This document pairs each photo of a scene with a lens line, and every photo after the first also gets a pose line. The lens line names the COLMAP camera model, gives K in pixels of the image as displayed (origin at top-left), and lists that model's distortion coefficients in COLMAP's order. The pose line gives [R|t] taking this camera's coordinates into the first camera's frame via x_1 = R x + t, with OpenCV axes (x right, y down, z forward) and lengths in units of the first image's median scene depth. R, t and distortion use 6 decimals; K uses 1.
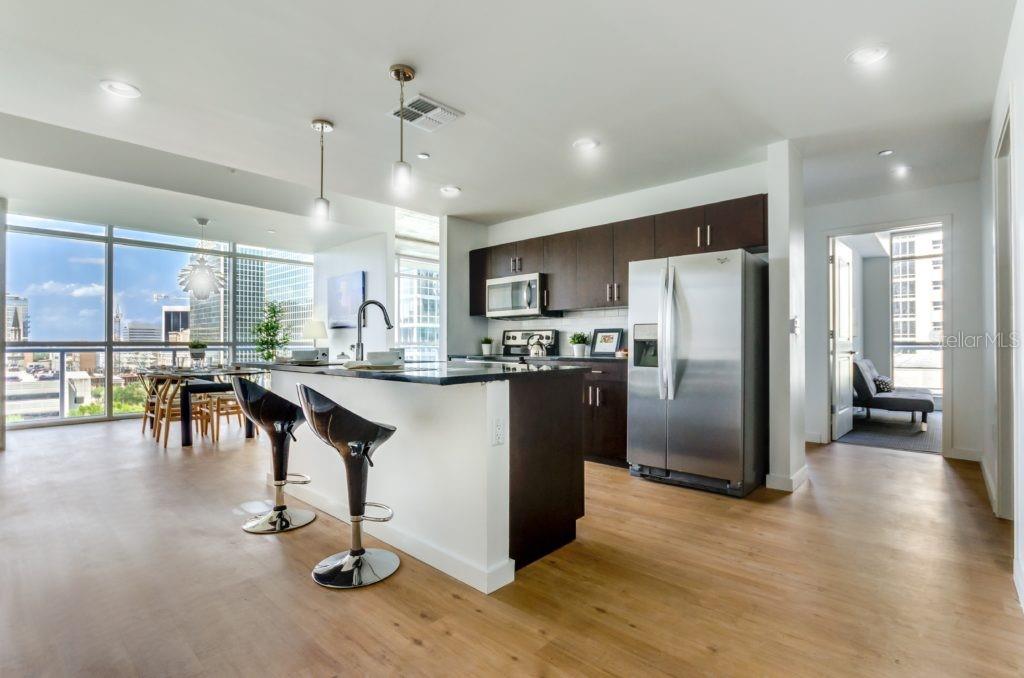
lens RADIAL K [[462.8, 0, 517.4], [0, 462.8, 340.5], [0, 0, 1]] dist [-0.001489, -0.000046]
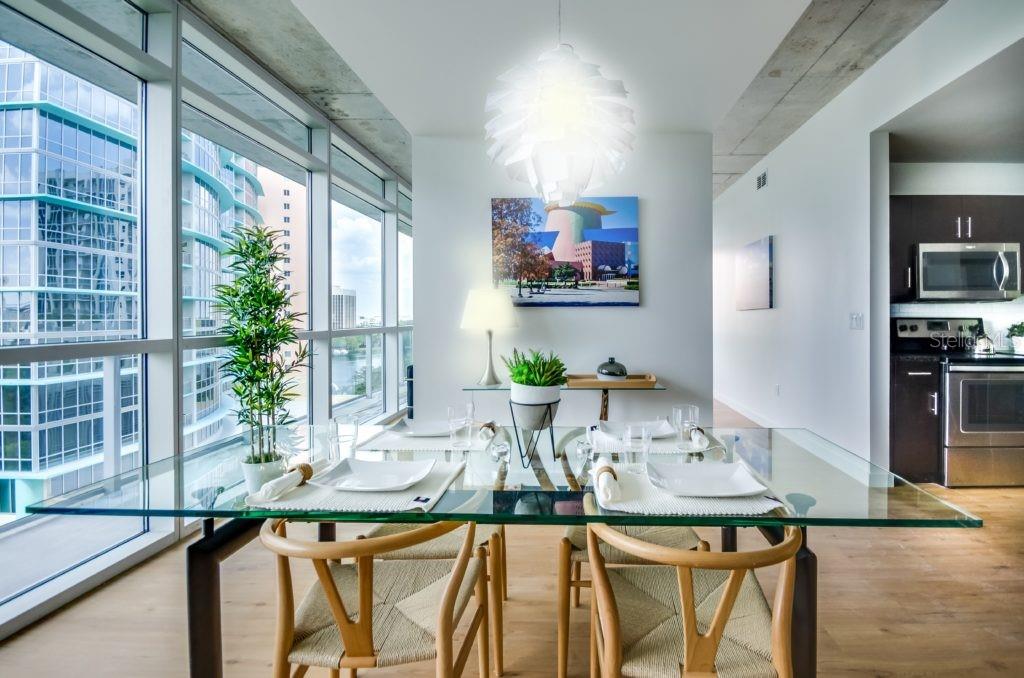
lens RADIAL K [[462.8, 0, 548.4], [0, 462.8, 317.6], [0, 0, 1]] dist [-0.001489, -0.000046]
pose [[0.756453, 0.002988, 0.654041, -0.900704], [-0.006012, 0.999979, 0.002384, -0.020246], [-0.654020, -0.005735, 0.756455, 0.823585]]
